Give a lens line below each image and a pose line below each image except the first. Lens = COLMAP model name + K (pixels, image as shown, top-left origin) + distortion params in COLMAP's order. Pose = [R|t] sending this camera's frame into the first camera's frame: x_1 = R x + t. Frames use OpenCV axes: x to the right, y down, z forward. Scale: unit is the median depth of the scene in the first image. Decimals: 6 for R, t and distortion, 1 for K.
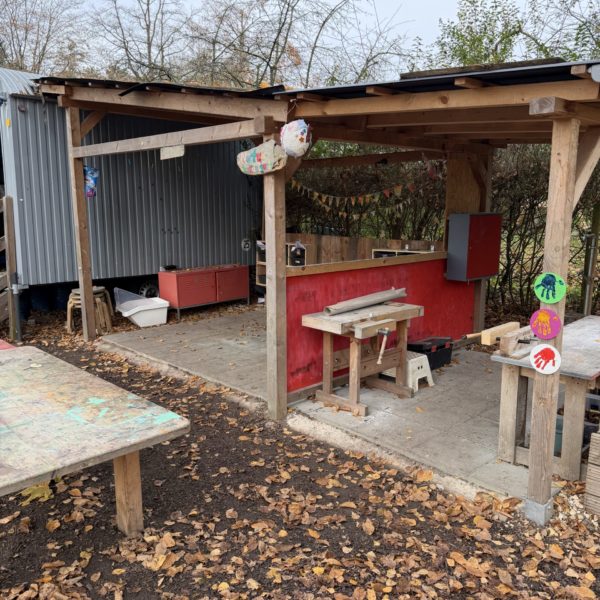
lens RADIAL K [[557.9, 0, 300.0], [0, 557.9, 300.2], [0, 0, 1]] dist [0.056665, 0.000000]
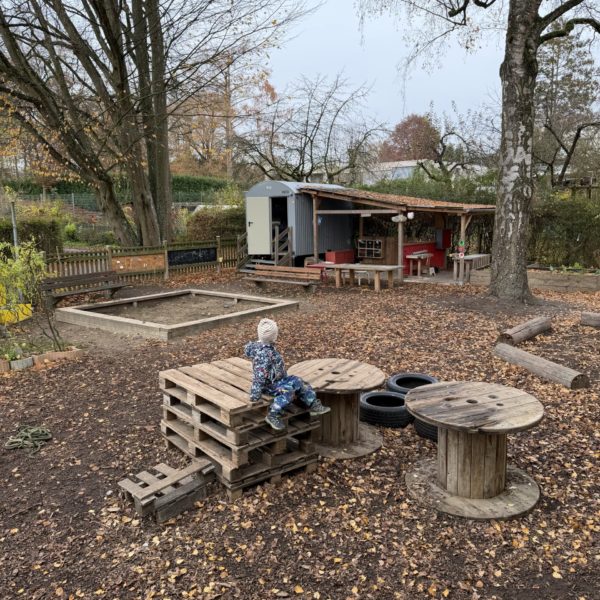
lens RADIAL K [[557.9, 0, 299.4], [0, 557.9, 300.9], [0, 0, 1]] dist [0.056665, 0.000000]
pose [[0.995545, -0.031574, 0.088841, -1.046320], [0.032498, 0.999432, -0.008966, 0.337854], [-0.088507, 0.011813, 0.996005, -2.746216]]
